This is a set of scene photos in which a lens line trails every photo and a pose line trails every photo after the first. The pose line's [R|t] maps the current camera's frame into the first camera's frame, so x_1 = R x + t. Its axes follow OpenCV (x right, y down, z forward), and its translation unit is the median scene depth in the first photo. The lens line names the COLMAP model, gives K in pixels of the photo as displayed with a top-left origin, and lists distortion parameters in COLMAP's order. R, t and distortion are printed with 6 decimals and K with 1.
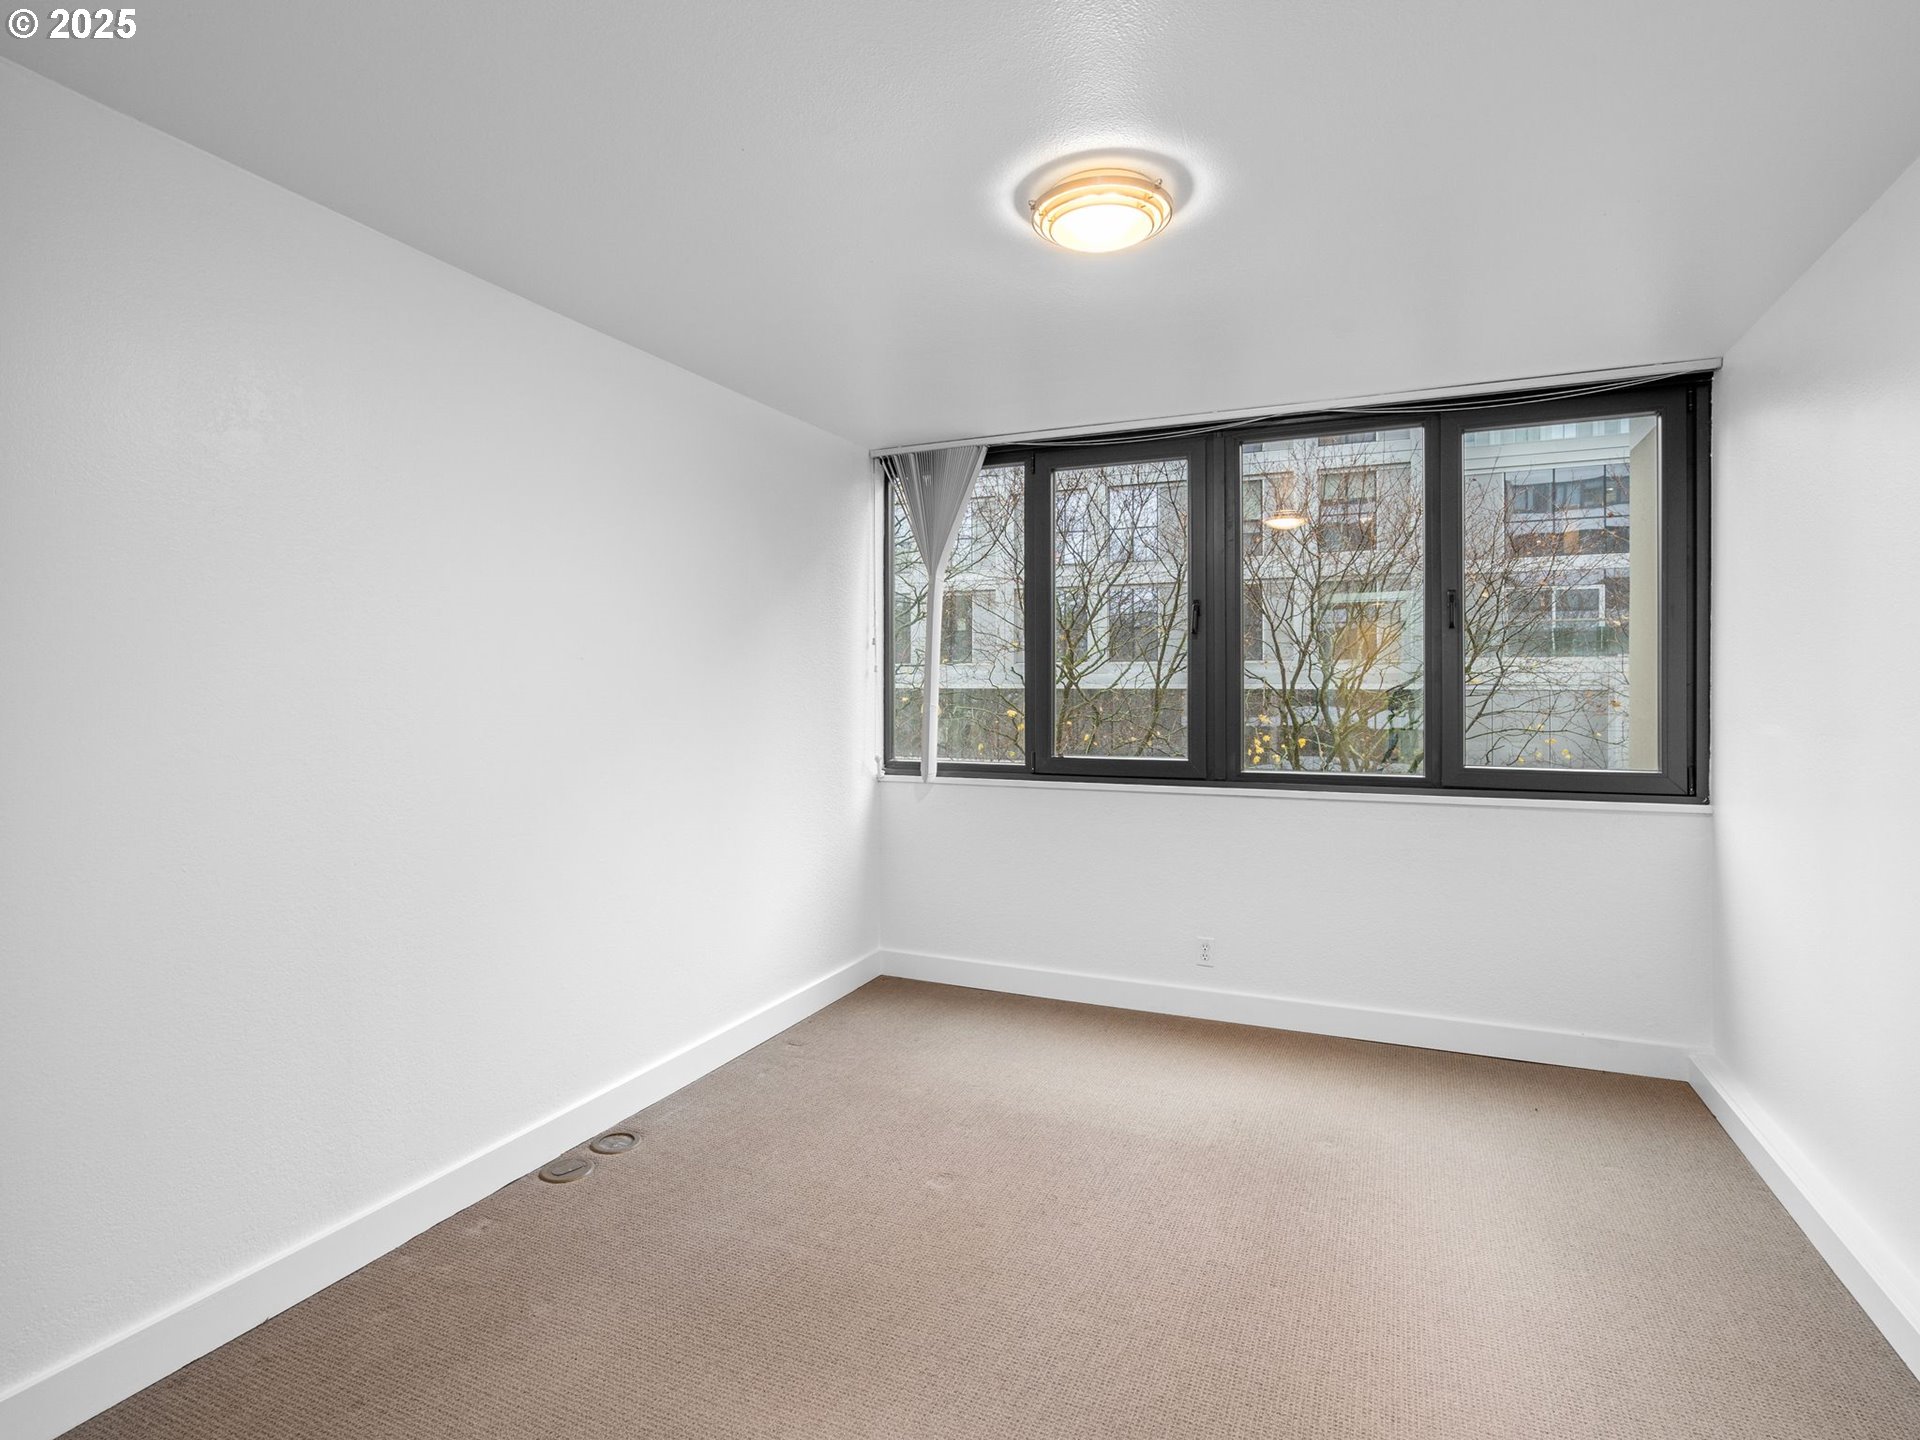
lens RADIAL K [[984.0, 0, 955.8], [0, 984.0, 707.7], [0, 0, 1]] dist [0.008220, 0.001340]
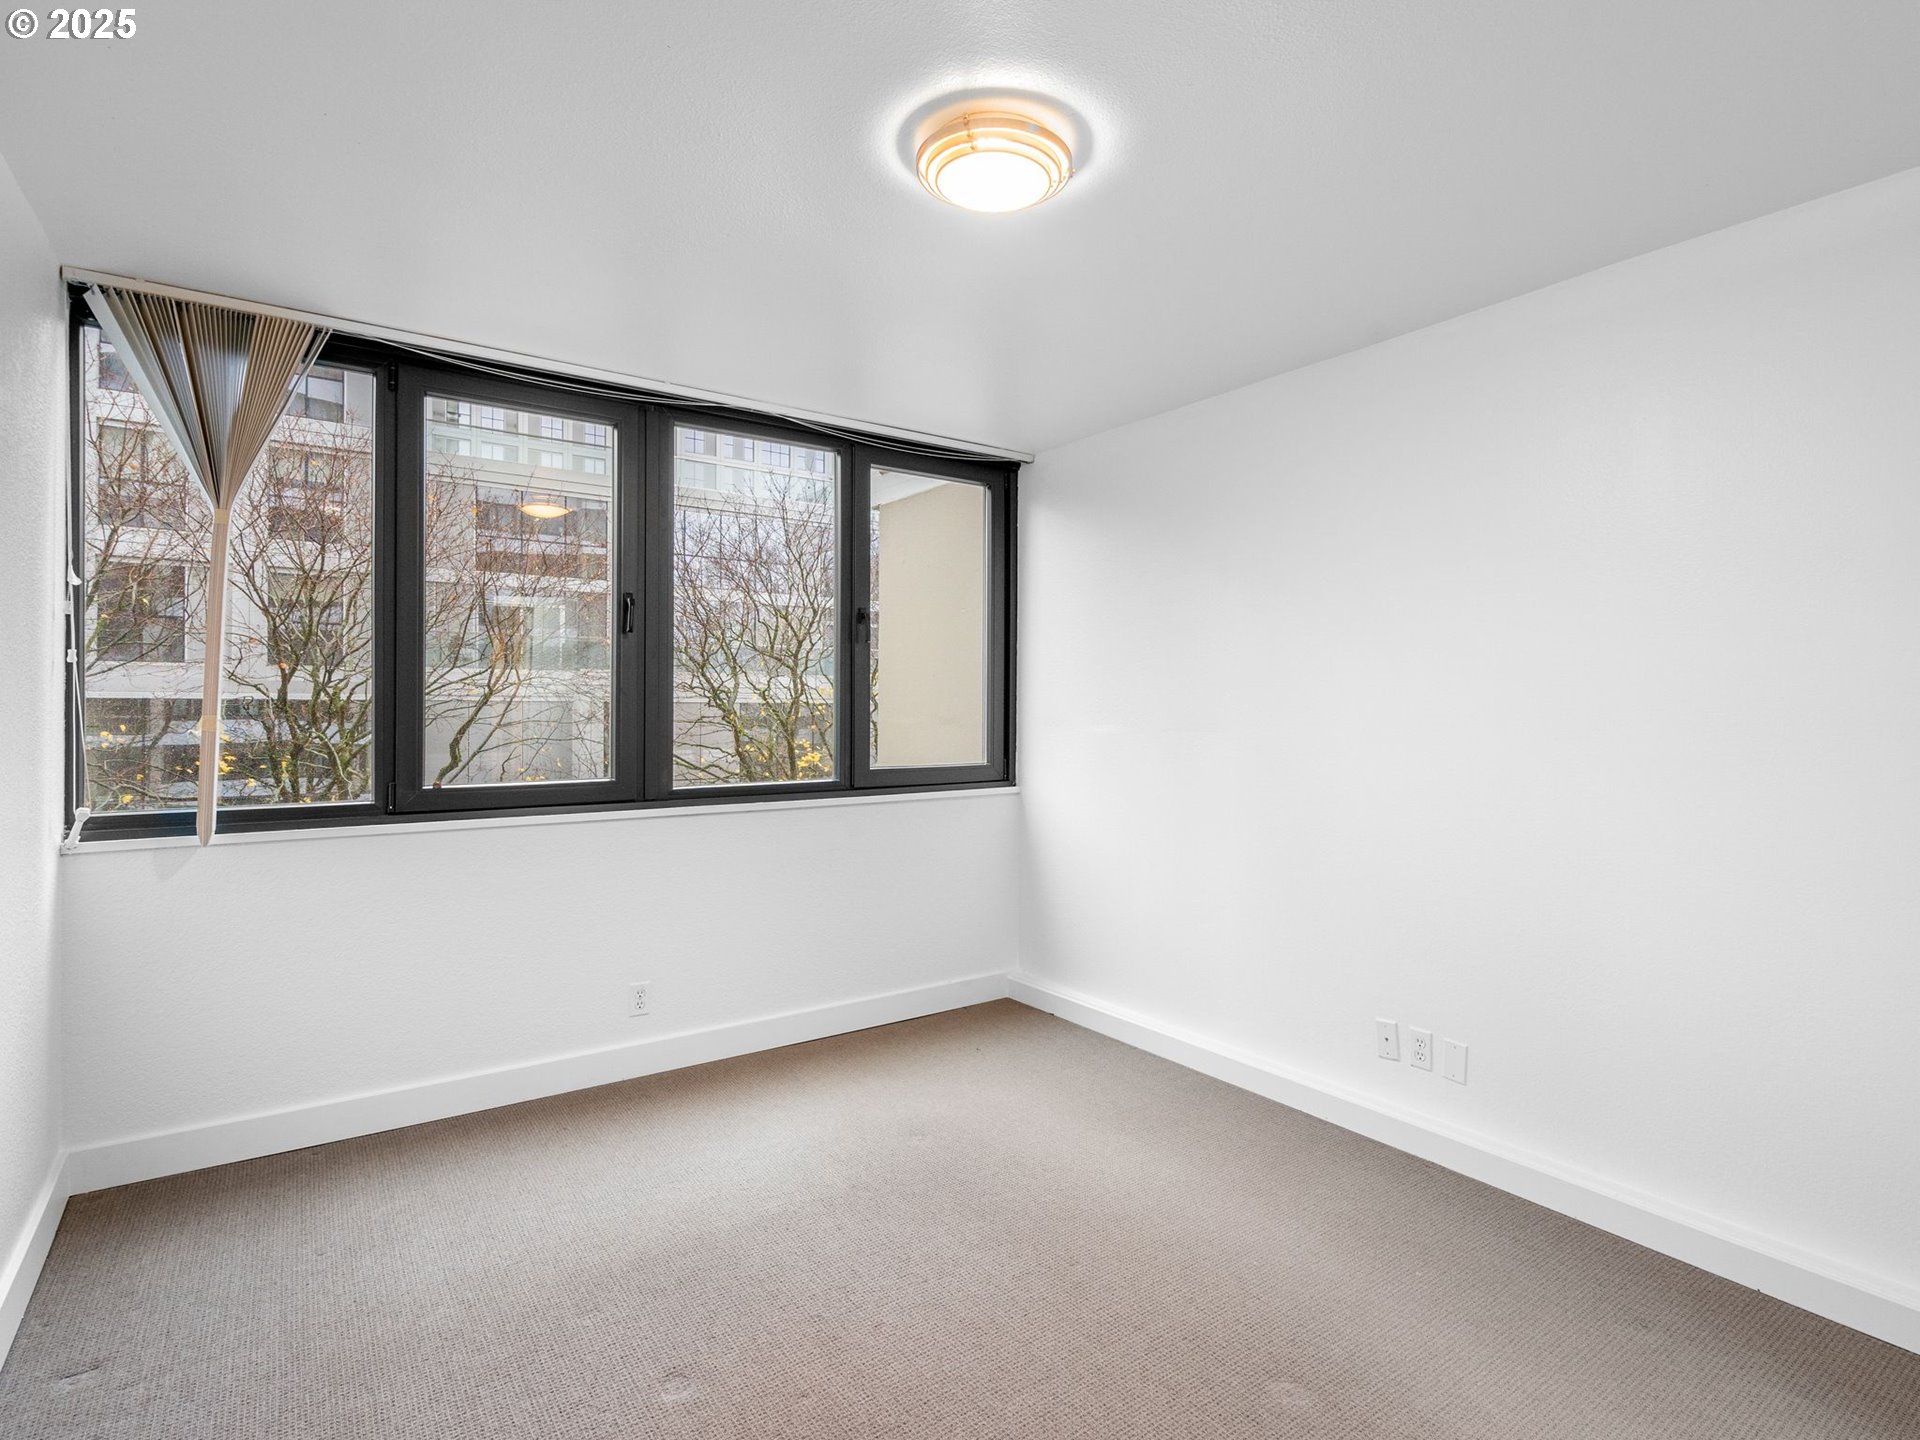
lens RADIAL K [[984.0, 0, 974.4], [0, 984.0, 710.7], [0, 0, 1]] dist [0.008220, 0.001340]
pose [[0.521542, -0.003959, 0.853216, -0.318255], [0.011786, 0.999927, -0.002564, -0.000511], [-0.853144, 0.011394, 0.521551, 0.277309]]
